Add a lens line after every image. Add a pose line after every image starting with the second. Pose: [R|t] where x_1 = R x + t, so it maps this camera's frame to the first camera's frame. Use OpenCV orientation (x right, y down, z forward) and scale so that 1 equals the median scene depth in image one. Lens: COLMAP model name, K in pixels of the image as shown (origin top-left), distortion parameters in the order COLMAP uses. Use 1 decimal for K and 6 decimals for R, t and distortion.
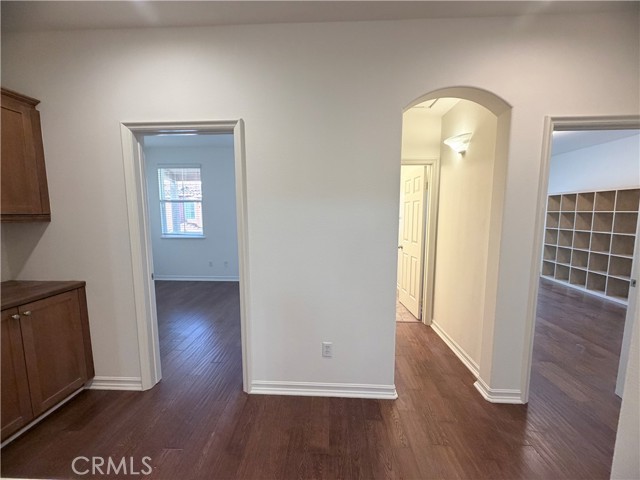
lens RADIAL K [[254.0, 0, 319.3], [0, 254.0, 239.6], [0, 0, 1]] dist [-0.002265, 0.000117]
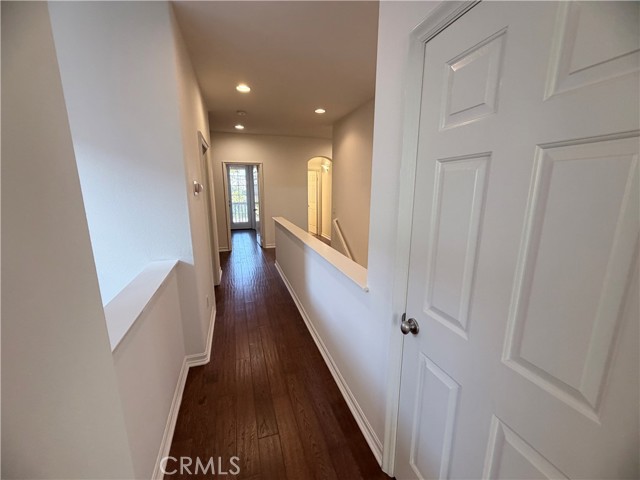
lens RADIAL K [[254.0, 0, 319.8], [0, 254.0, 239.8], [0, 0, 1]] dist [-0.002265, 0.000117]
pose [[0.933647, -0.060596, 0.353033, -0.503068], [0.027437, 0.994789, 0.098189, 0.140035], [-0.357143, -0.081988, 0.930444, -1.462165]]
